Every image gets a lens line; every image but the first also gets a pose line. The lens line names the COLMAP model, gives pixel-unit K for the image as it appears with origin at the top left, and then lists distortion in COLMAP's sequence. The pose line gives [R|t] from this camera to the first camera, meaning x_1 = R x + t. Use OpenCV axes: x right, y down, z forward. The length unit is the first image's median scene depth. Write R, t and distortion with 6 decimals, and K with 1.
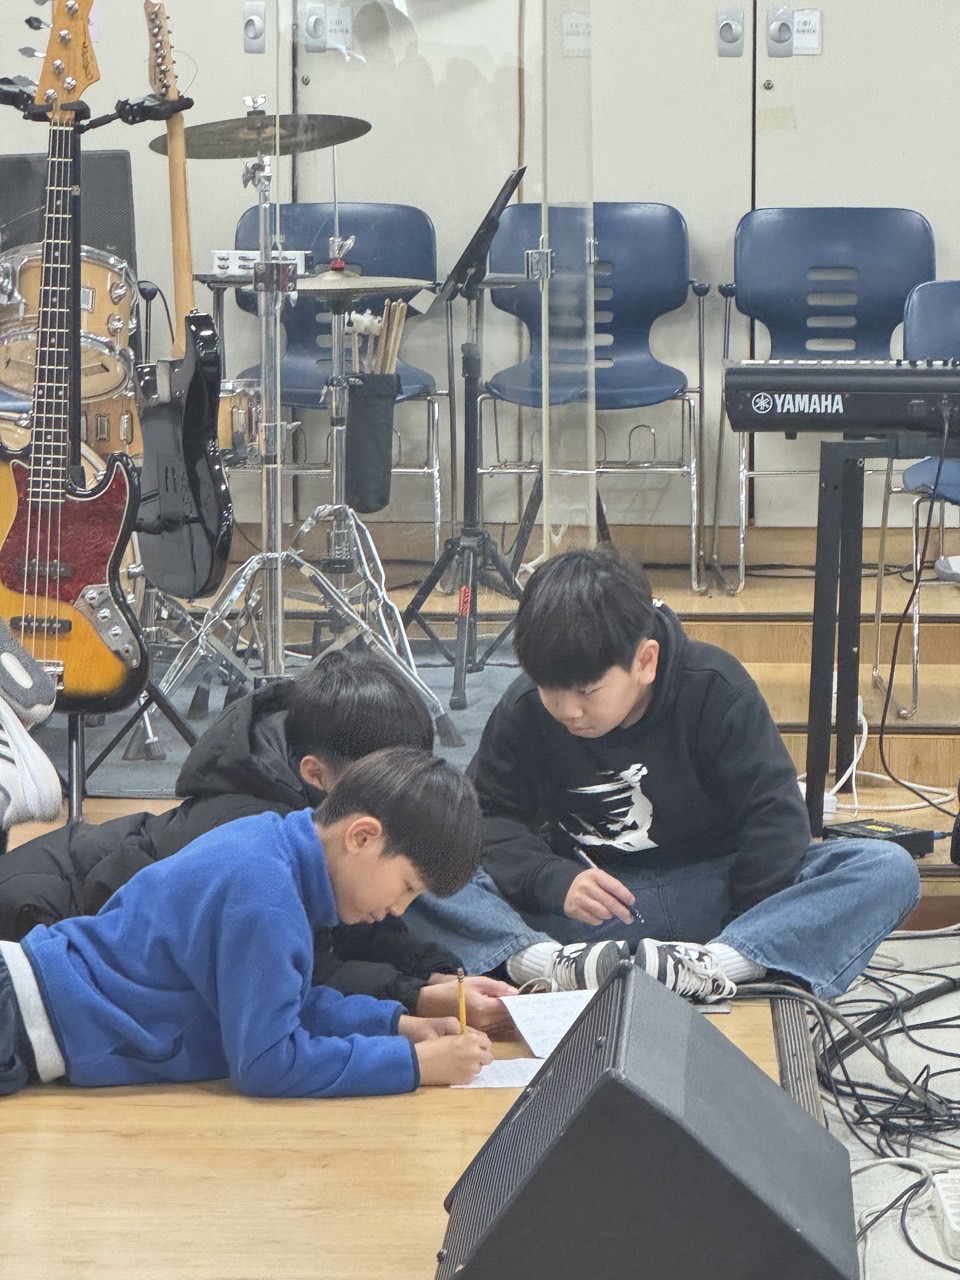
lens RADIAL K [[4775.1, 0, 480.0], [0, 4775.1, 640.0], [0, 0, 1]] dist [-0.581702, 15.487871]
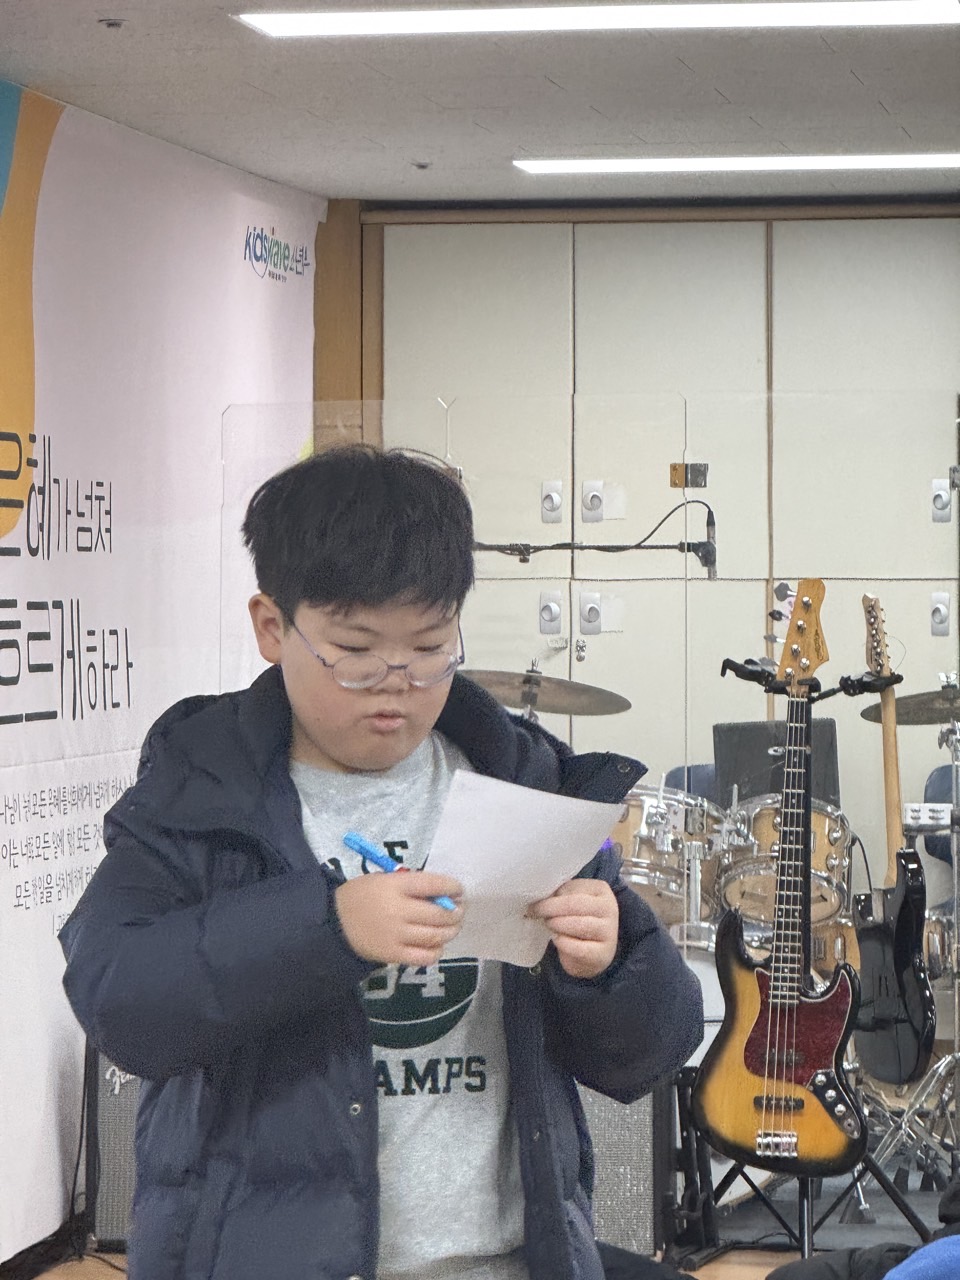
lens RADIAL K [[4775.1, 0, 480.0], [0, 4775.1, 640.0], [0, 0, 1]] dist [-0.581702, 15.487871]
pose [[0.991018, -0.006391, -0.133578, -0.004289], [-0.009749, 0.992747, -0.119826, 0.025355], [0.133375, 0.120052, 0.983768, -0.224687]]
